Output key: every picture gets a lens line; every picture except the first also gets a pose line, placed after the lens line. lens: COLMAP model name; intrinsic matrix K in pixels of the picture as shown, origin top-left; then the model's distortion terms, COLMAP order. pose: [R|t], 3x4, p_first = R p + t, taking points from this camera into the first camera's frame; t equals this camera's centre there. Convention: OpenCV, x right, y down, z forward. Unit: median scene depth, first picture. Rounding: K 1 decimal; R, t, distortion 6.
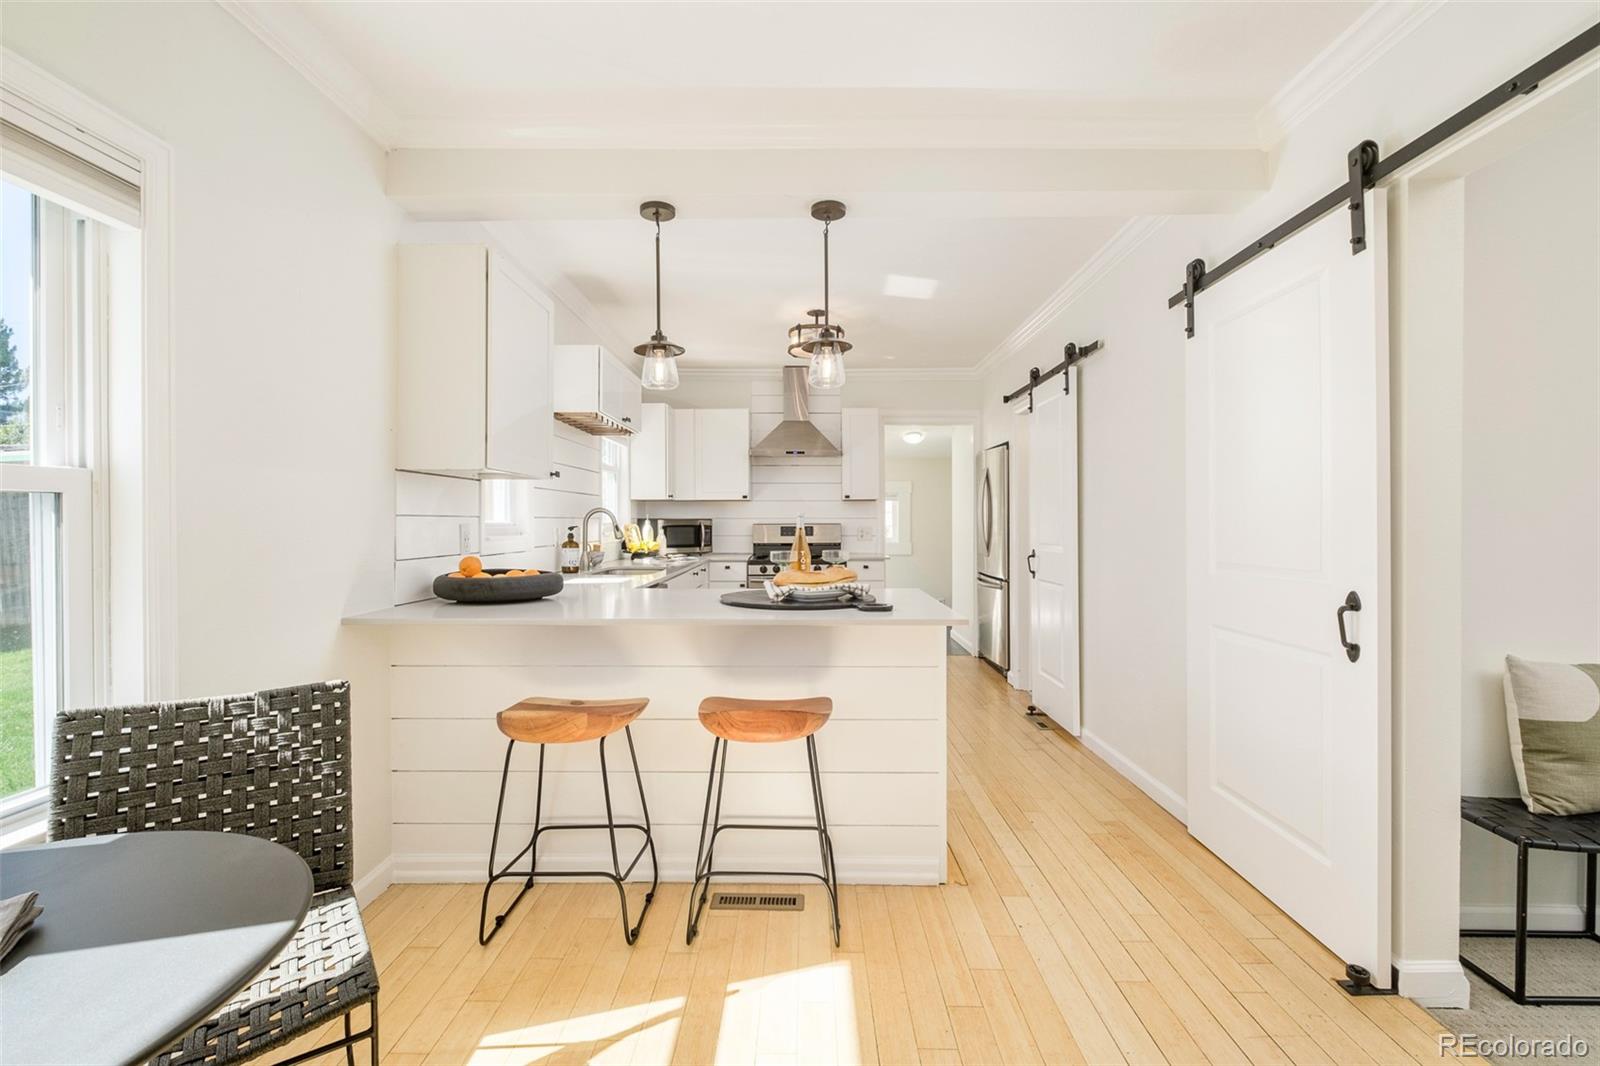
lens RADIAL K [[697.2, 0, 793.1], [0, 697.2, 524.6], [0, 0, 1]] dist [-0.004758, -0.000338]
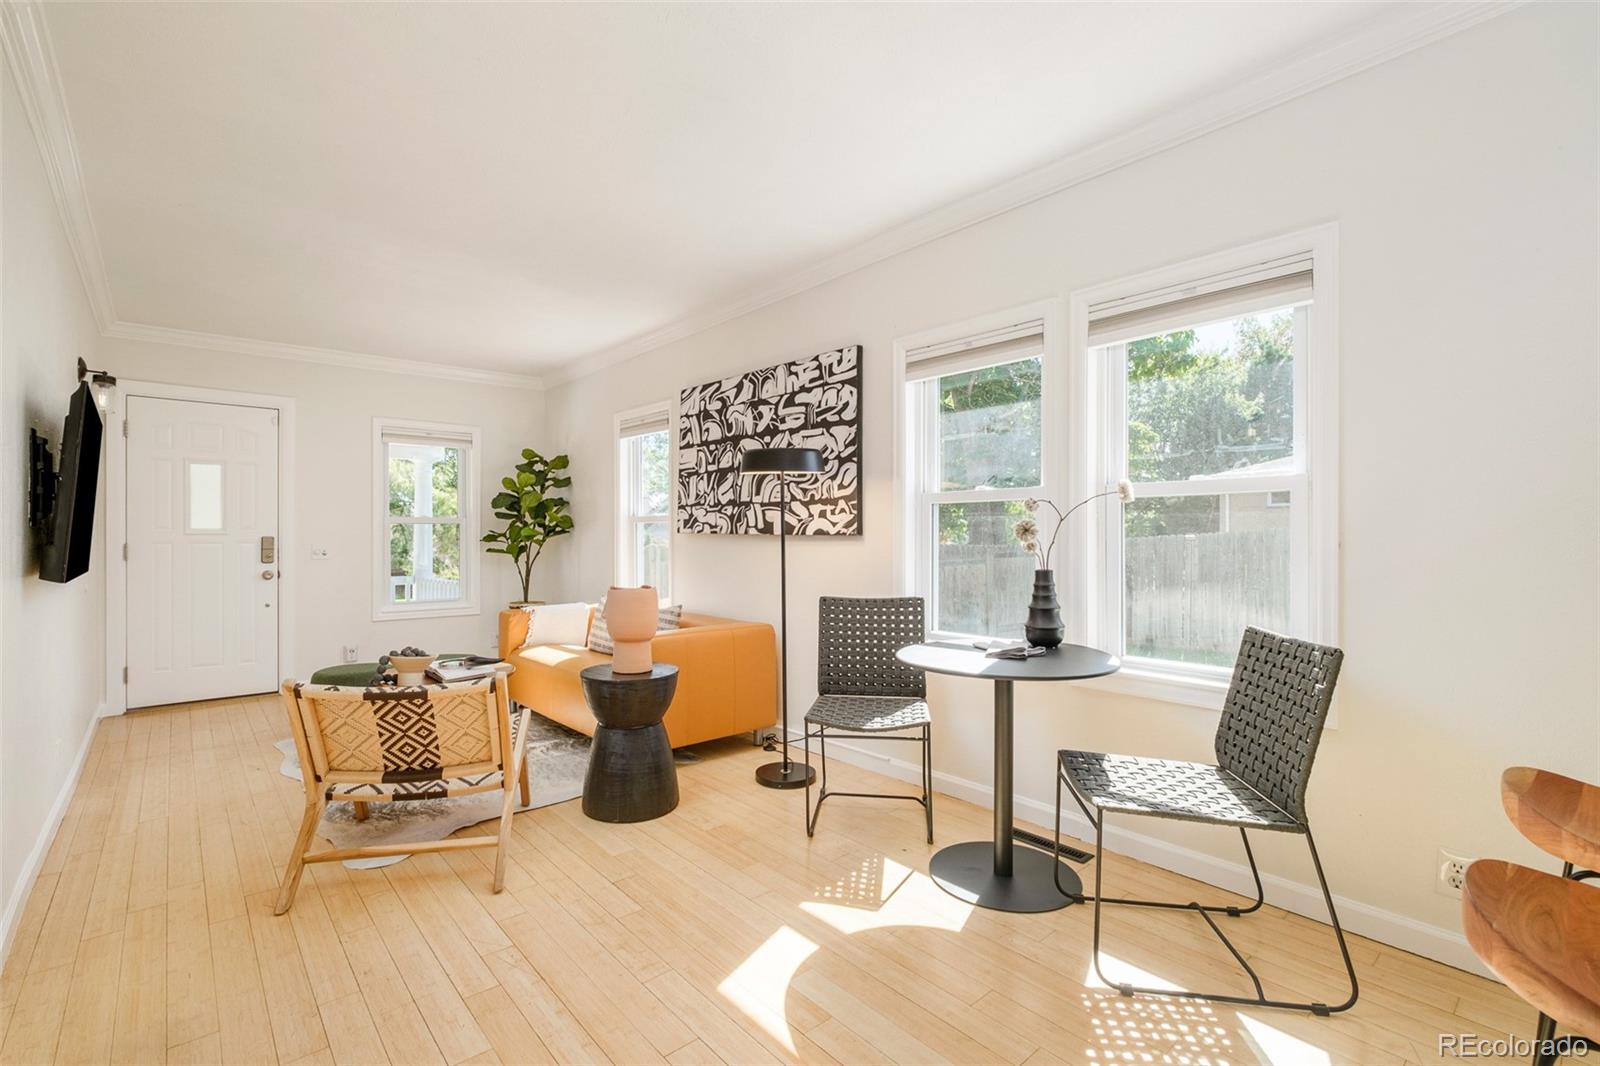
lens RADIAL K [[714.7, 0, 775.9], [0, 714.7, 535.3], [0, 0, 1]] dist [-0.003437, 0.000086]
pose [[-0.750308, 0.004396, -0.661074, 0.273357], [0.000223, 0.999980, 0.006396, 0.013934], [0.661089, 0.004652, -0.750293, 0.452423]]
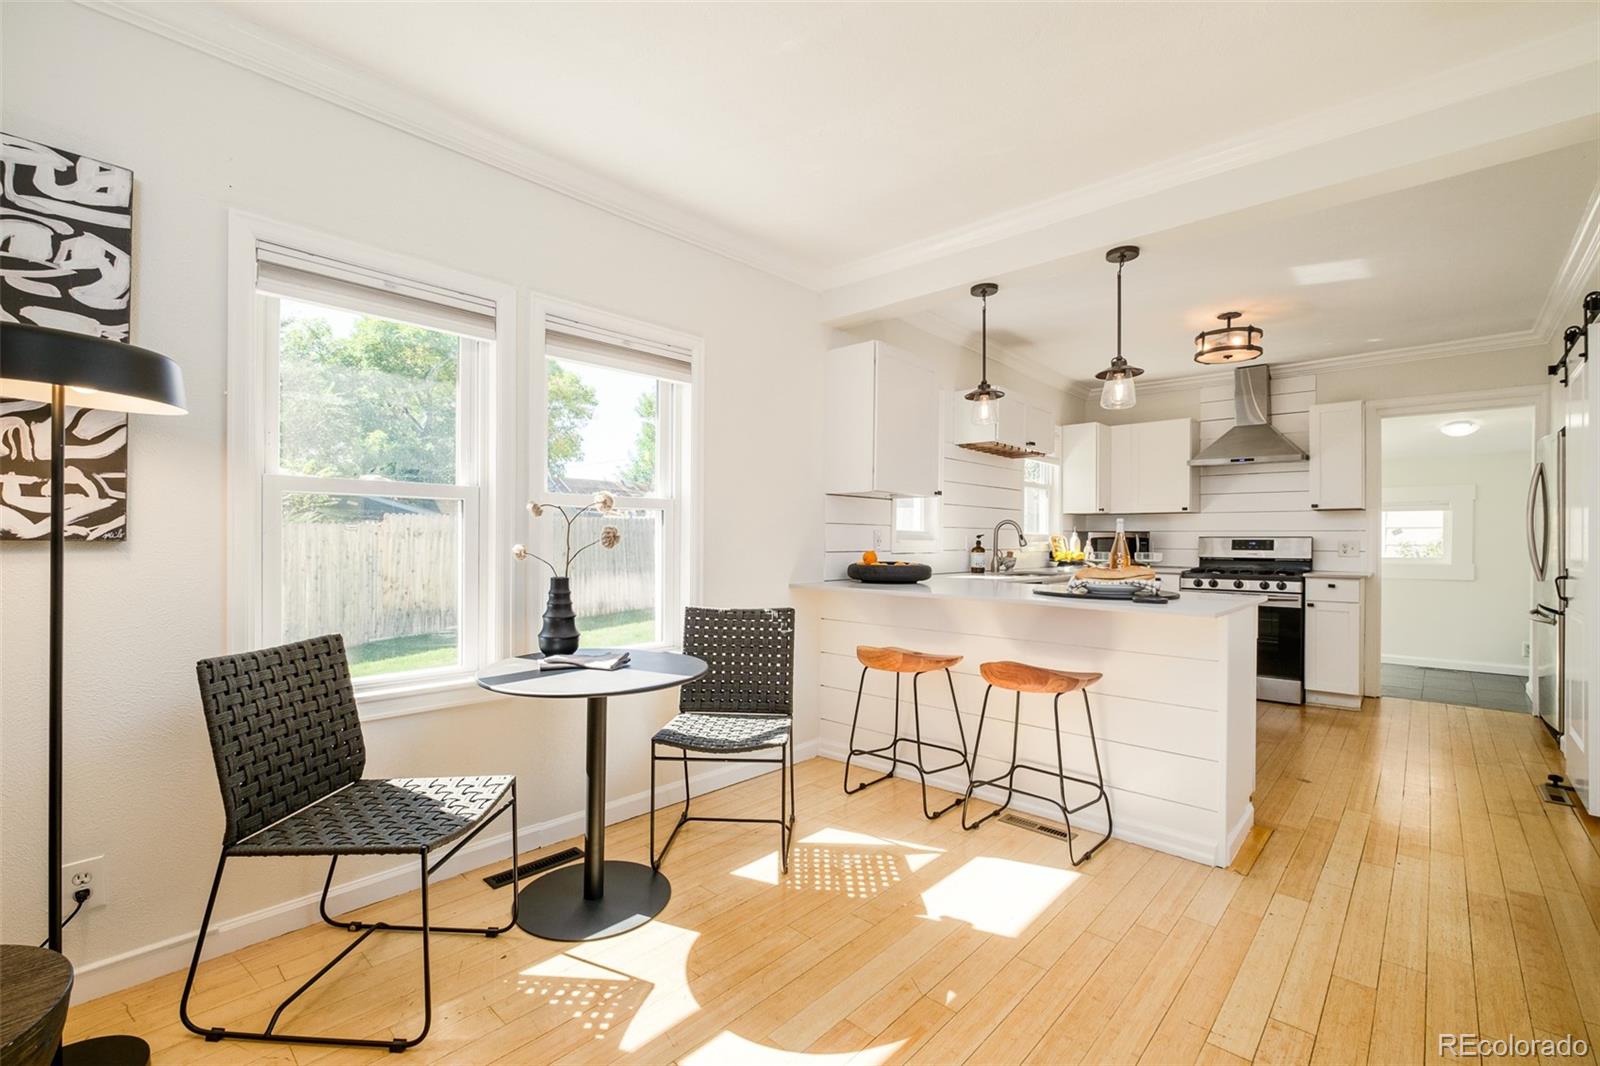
lens RADIAL K [[692.0, 0, 792.6], [0, 692.0, 542.1], [0, 0, 1]] dist [-0.004808, 0.000088]
pose [[0.742443, 0.009080, -0.669848, 0.227043], [-0.010801, 0.999940, 0.001584, 0.015131], [0.669822, 0.006059, 0.742497, -0.112298]]
